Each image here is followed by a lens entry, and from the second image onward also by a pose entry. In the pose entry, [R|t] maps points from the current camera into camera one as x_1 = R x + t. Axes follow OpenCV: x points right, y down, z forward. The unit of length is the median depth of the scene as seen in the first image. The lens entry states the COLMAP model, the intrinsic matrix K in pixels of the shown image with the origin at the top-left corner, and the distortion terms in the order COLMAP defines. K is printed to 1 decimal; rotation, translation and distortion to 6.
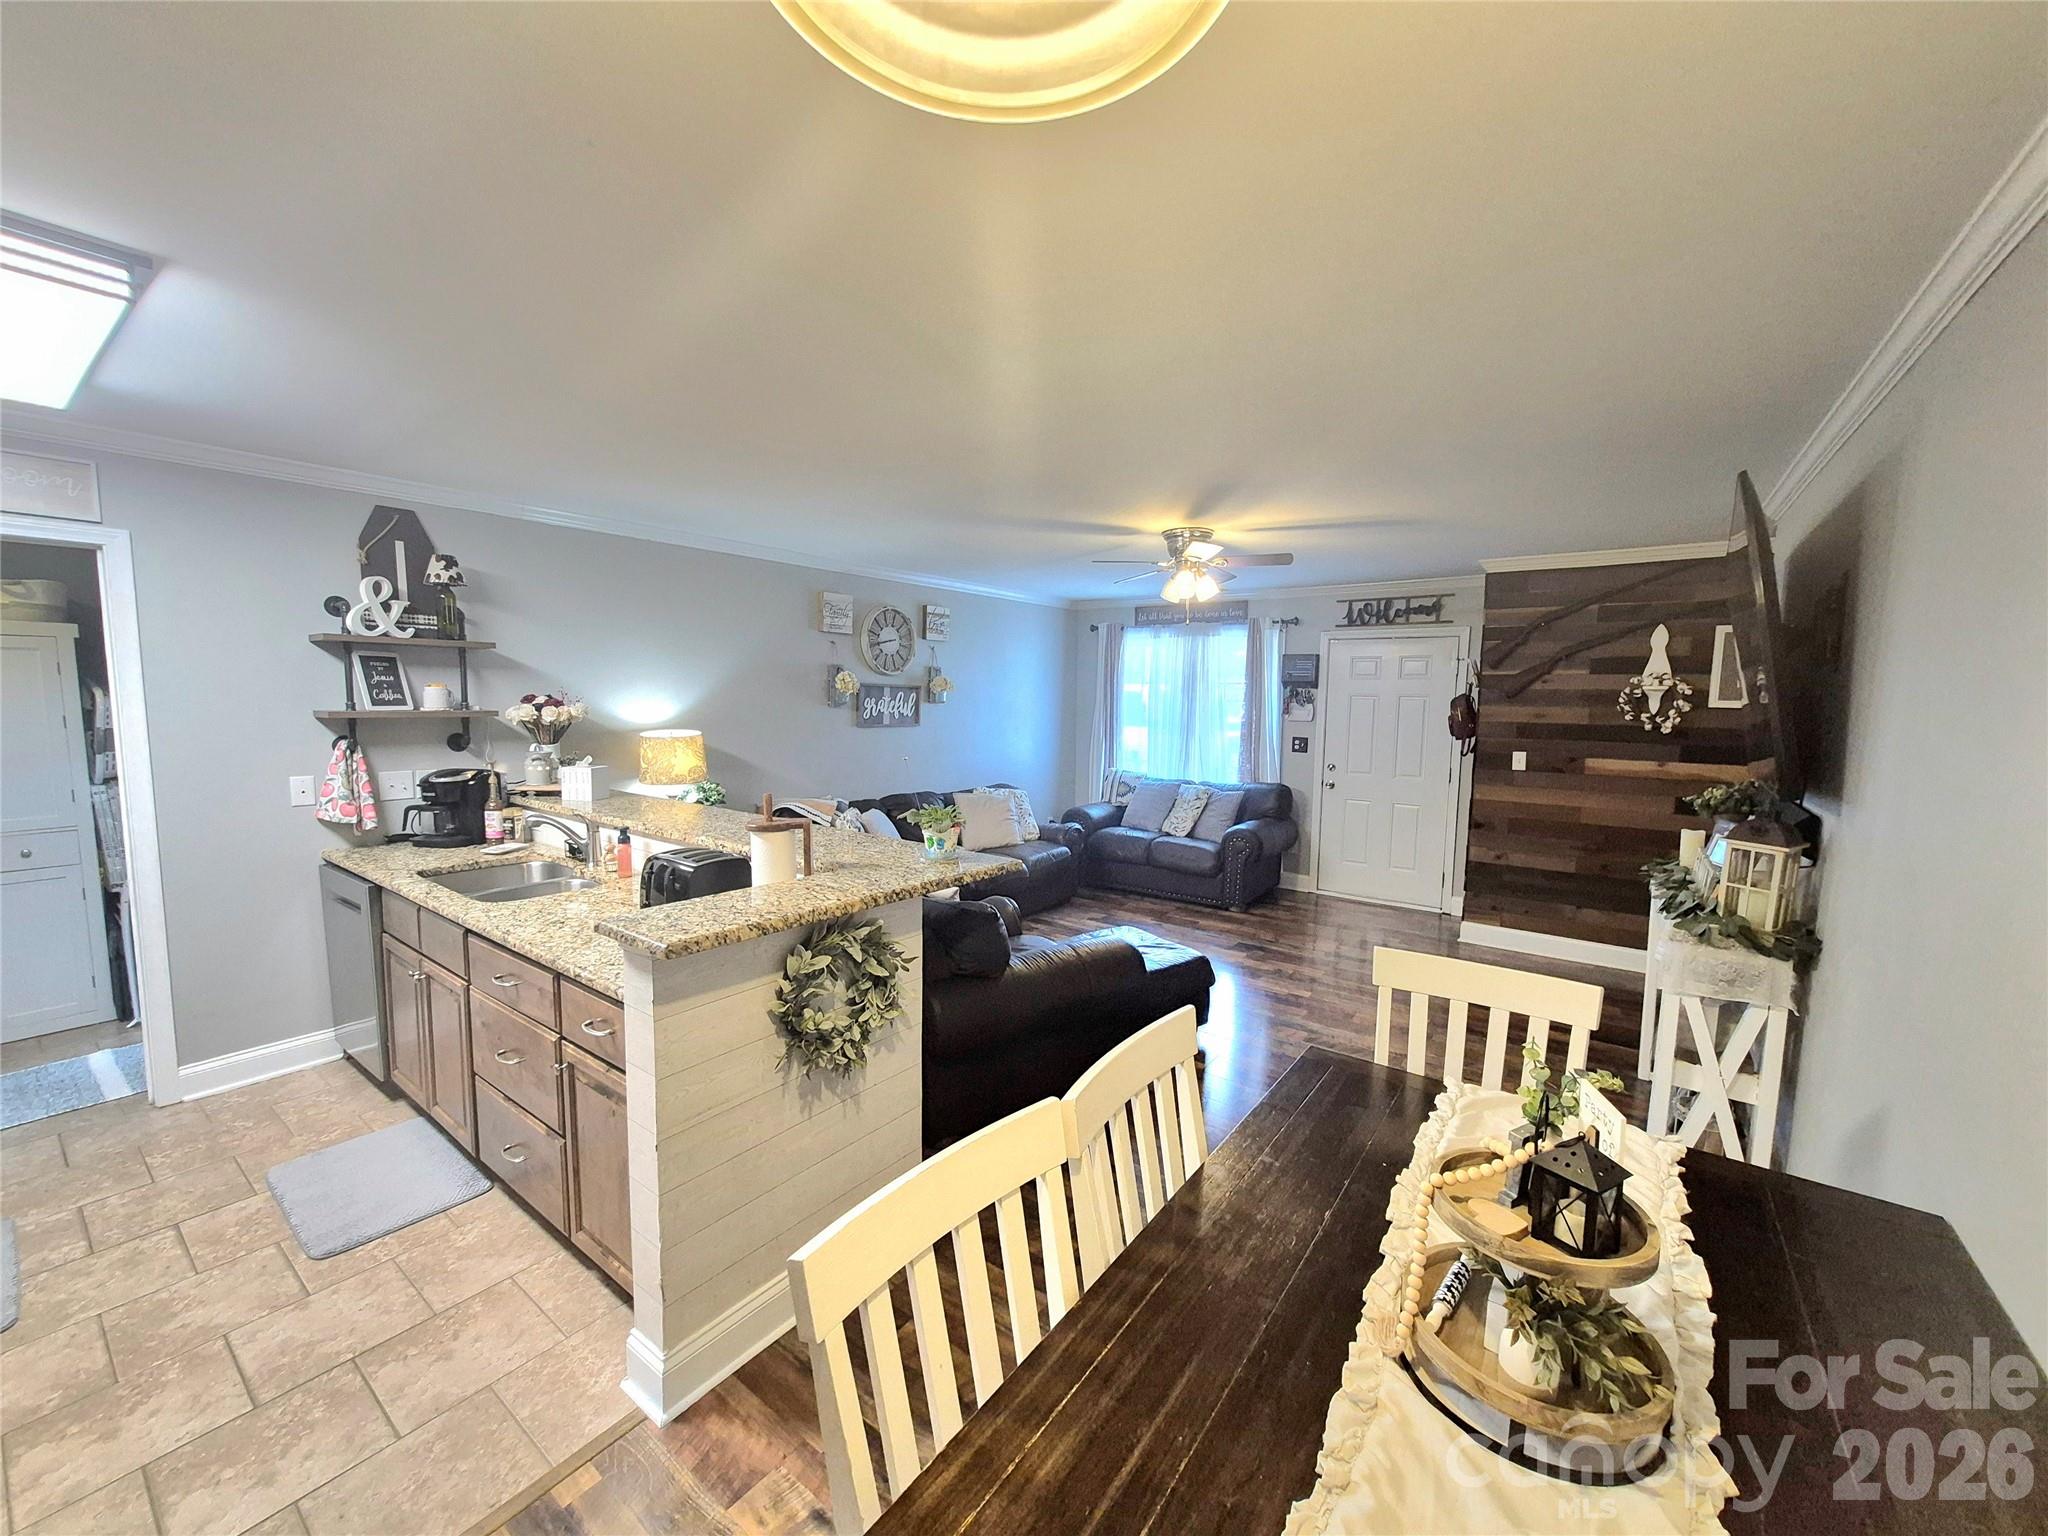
lens RADIAL K [[801.6, 0, 1024.4], [0, 801.6, 768.6], [0, 0, 1]] dist [-0.000155, -0.000116]
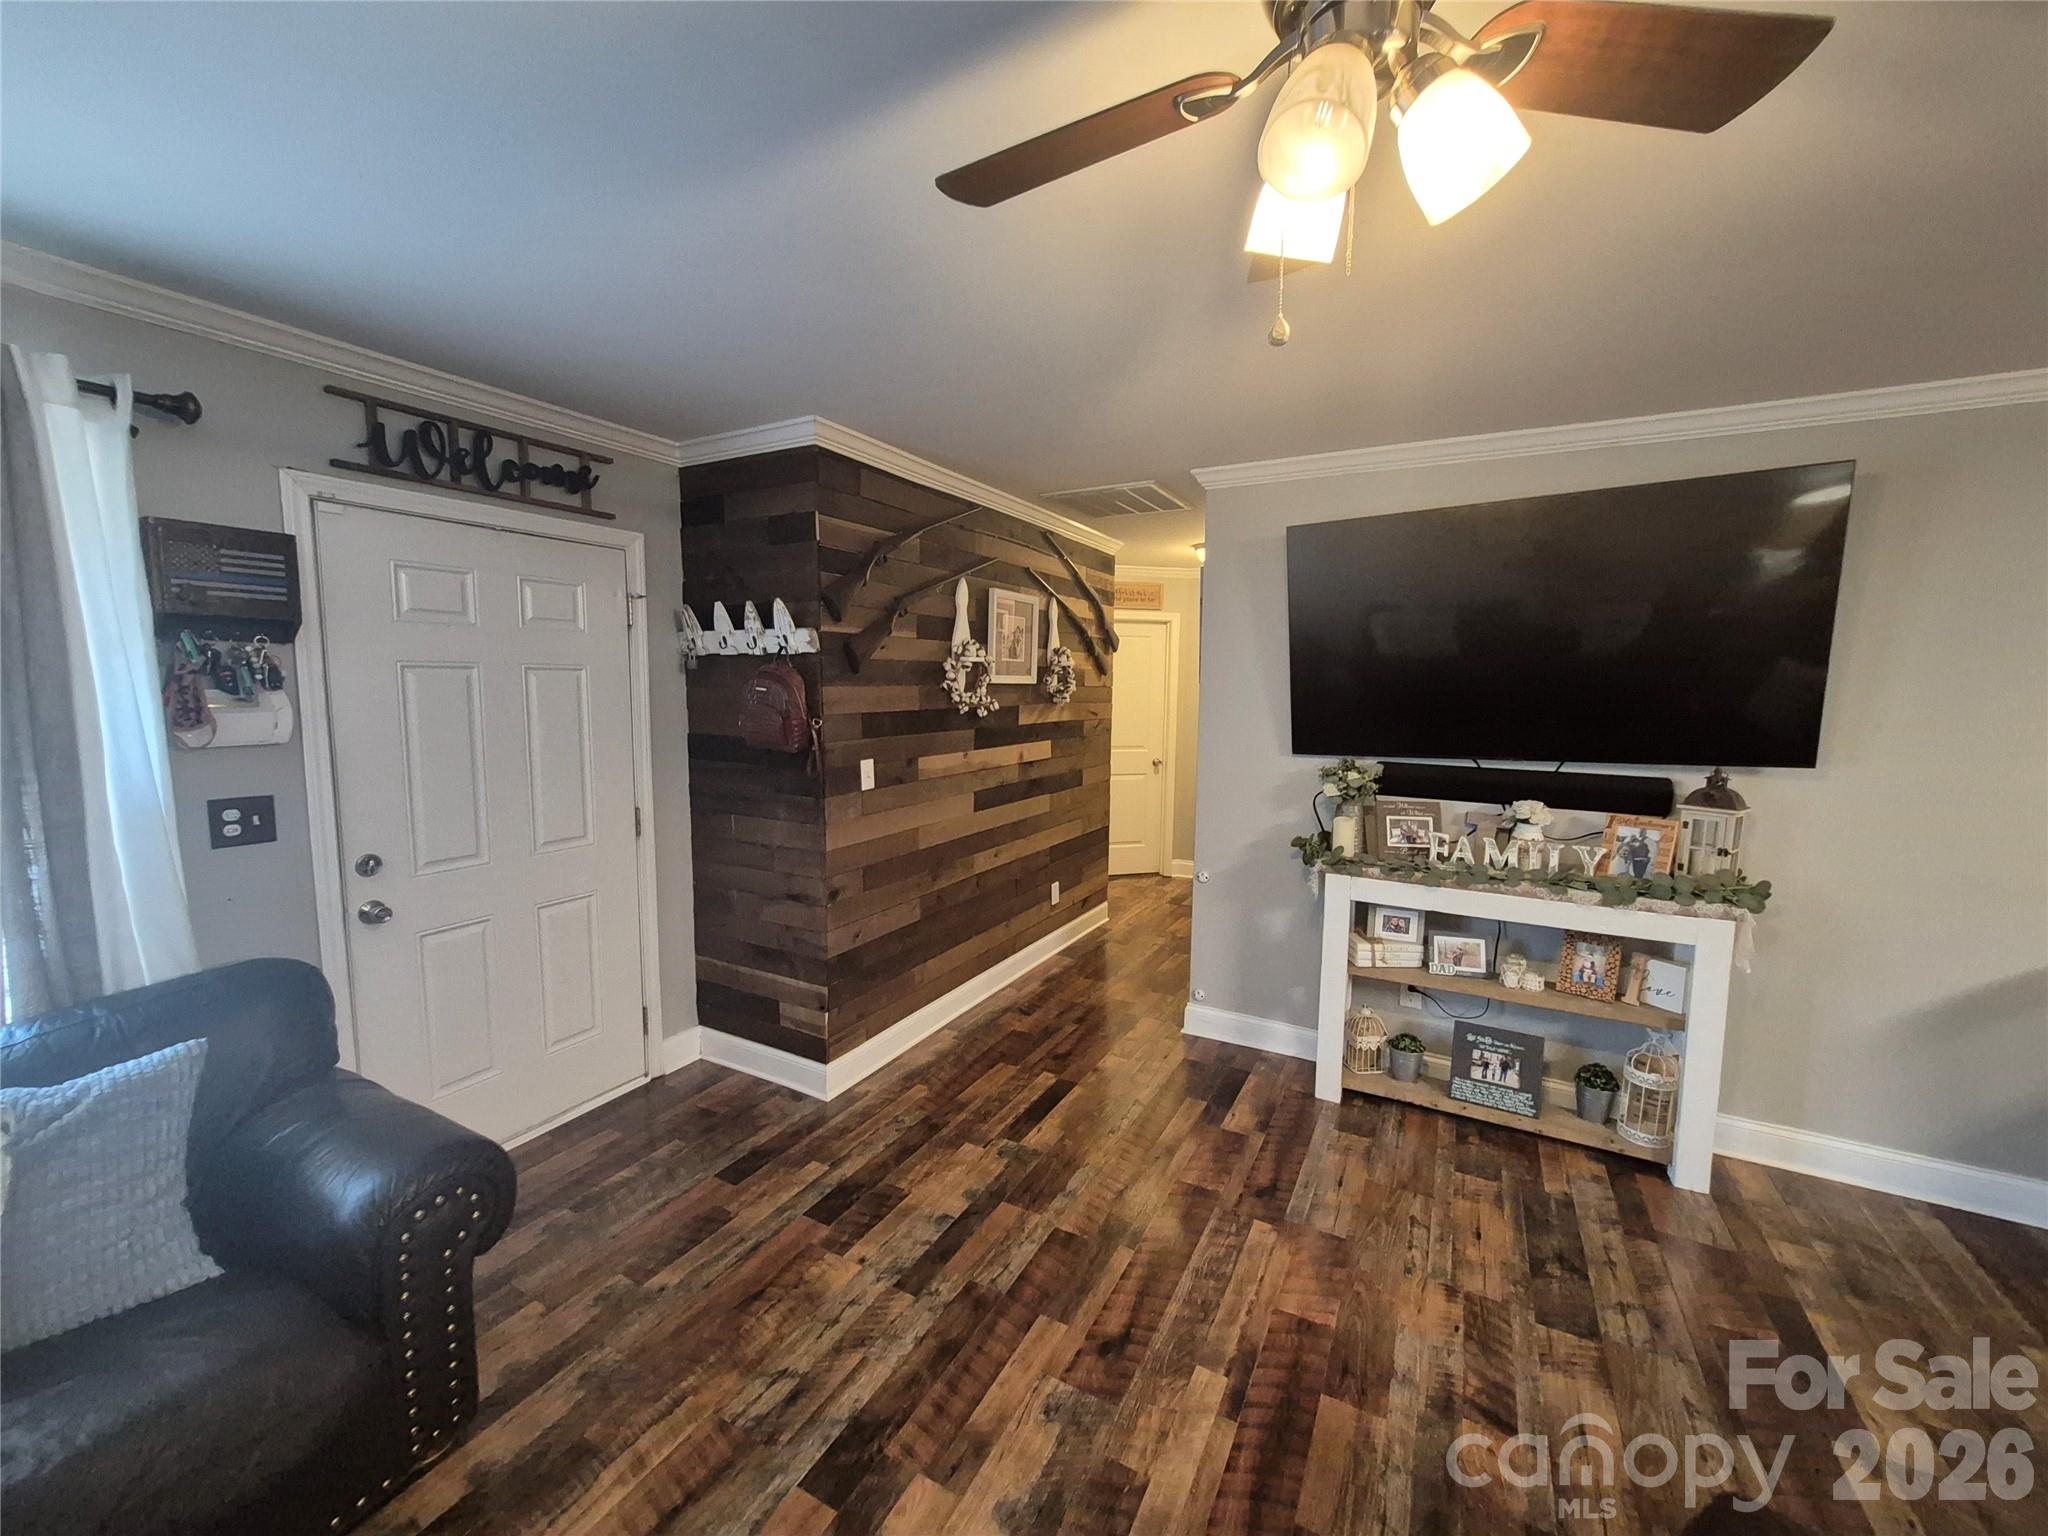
lens RADIAL K [[801.6, 0, 1024.4], [0, 801.6, 768.6], [0, 0, 1]] dist [-0.000155, -0.000116]
pose [[-0.141960, -0.121463, 0.982392, -0.007594], [0.083650, 0.987421, 0.134172, -0.078323], [-0.986332, 0.101224, -0.130014, 0.864906]]
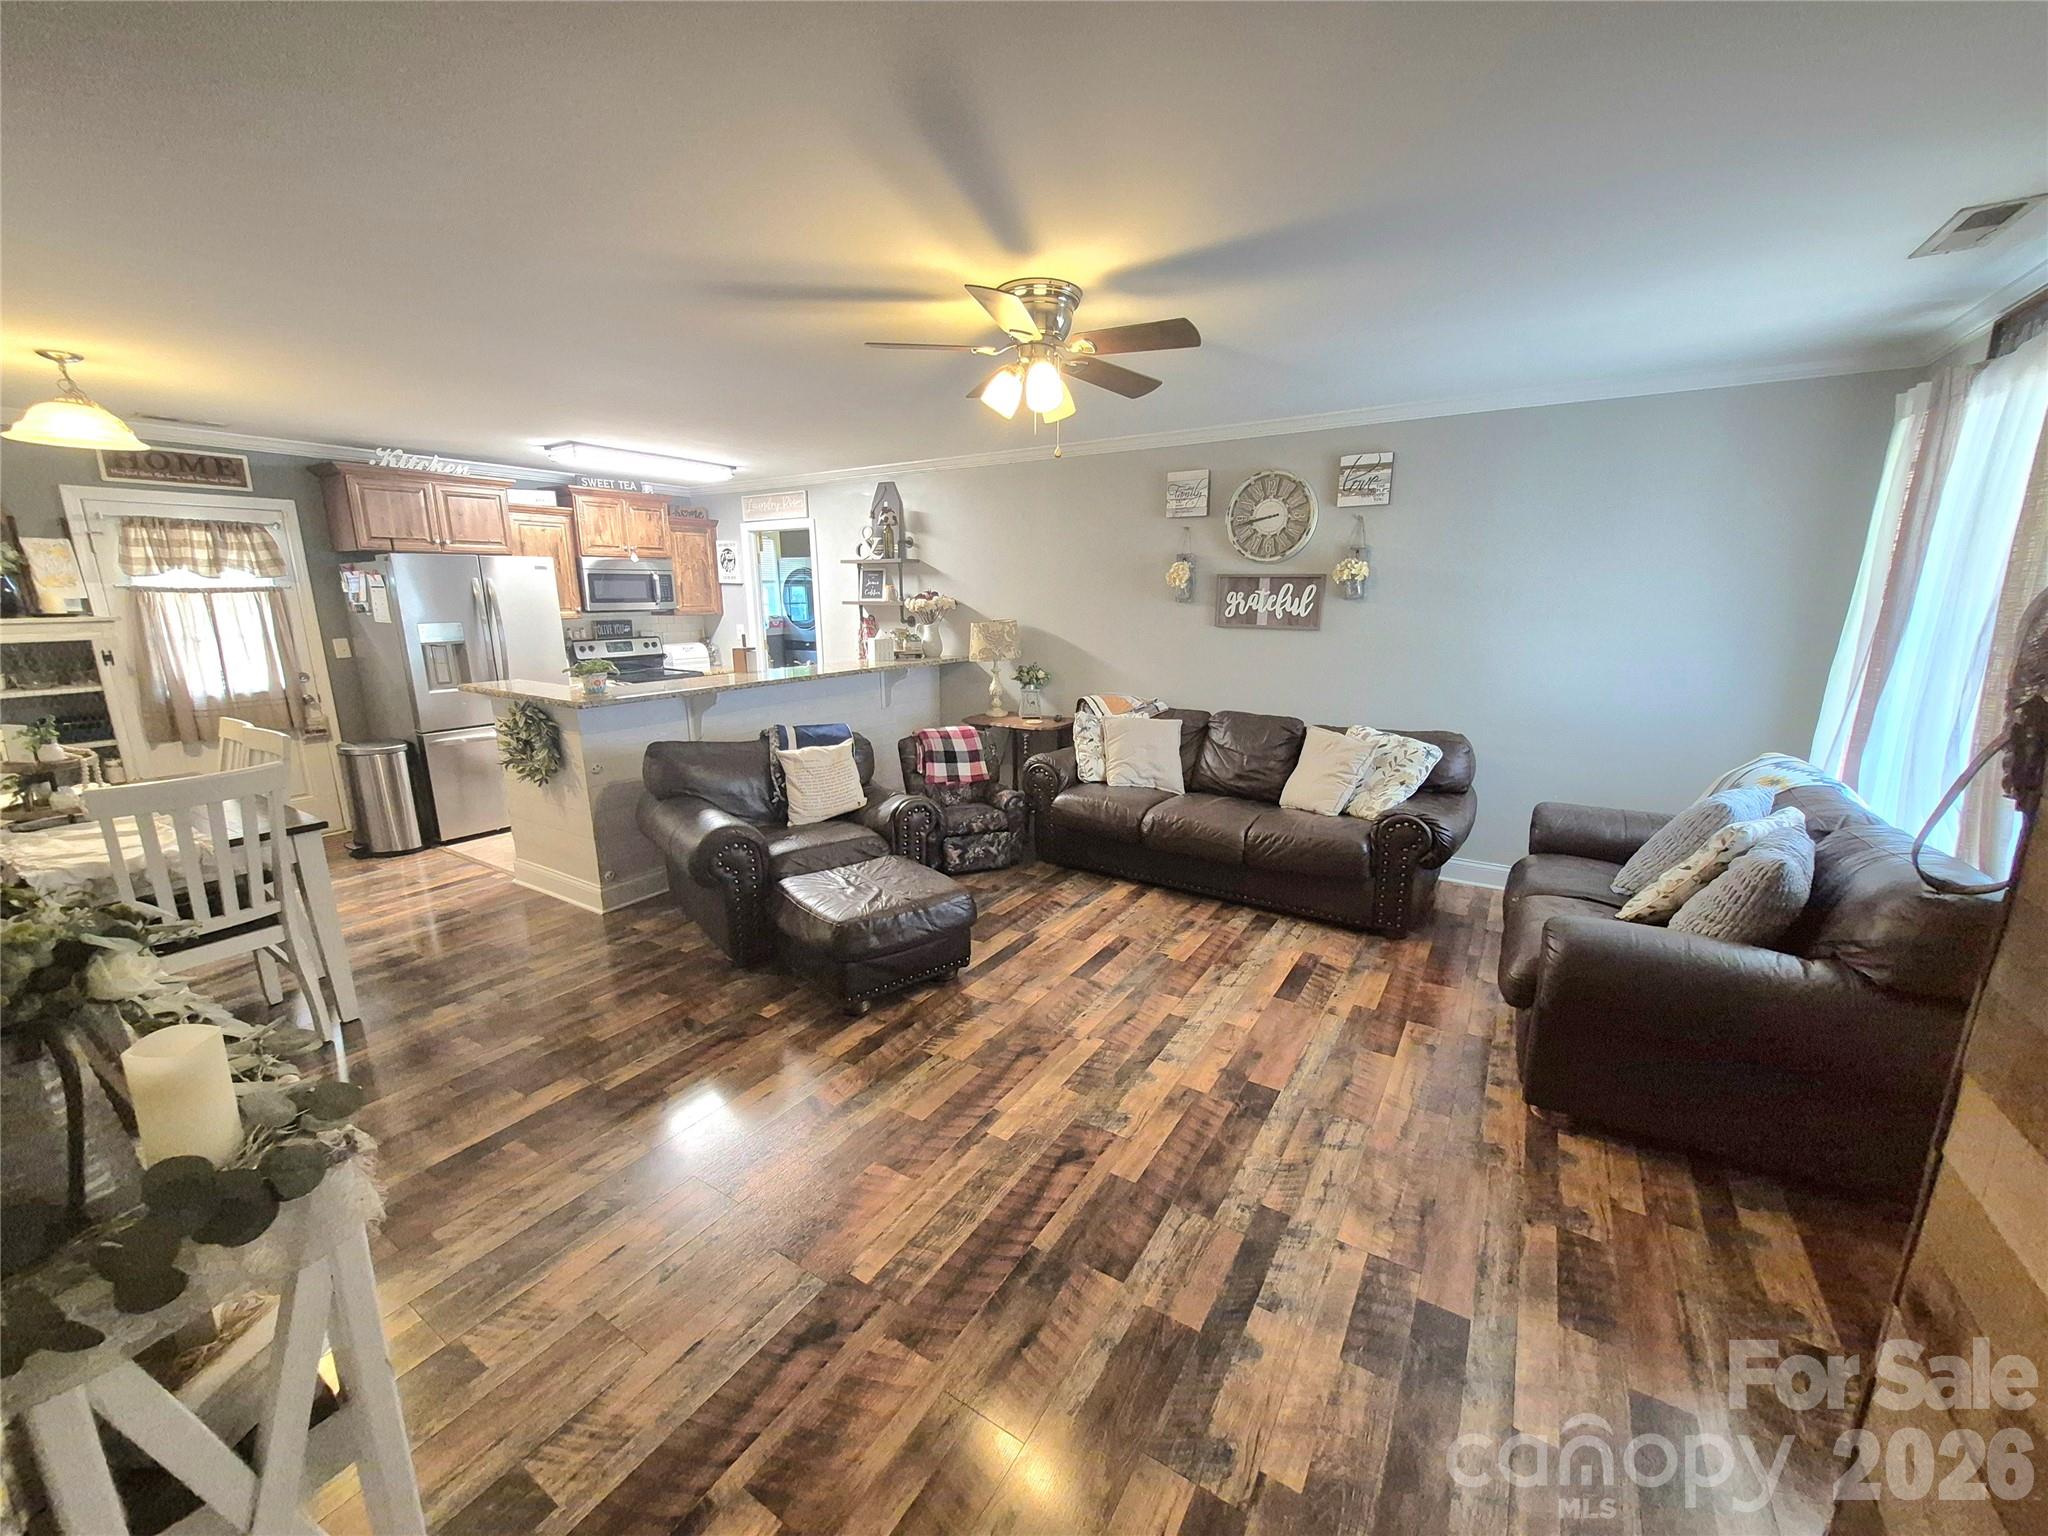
lens RADIAL K [[795.4, 0, 1026.8], [0, 795.4, 772.7], [0, 0, 1]] dist [-0.001427, -0.000255]
pose [[0.077806, 0.207657, -0.975103, 0.641915], [-0.089330, 0.975585, 0.200632, -0.052373], [0.992958, 0.071496, 0.094456, 0.733784]]
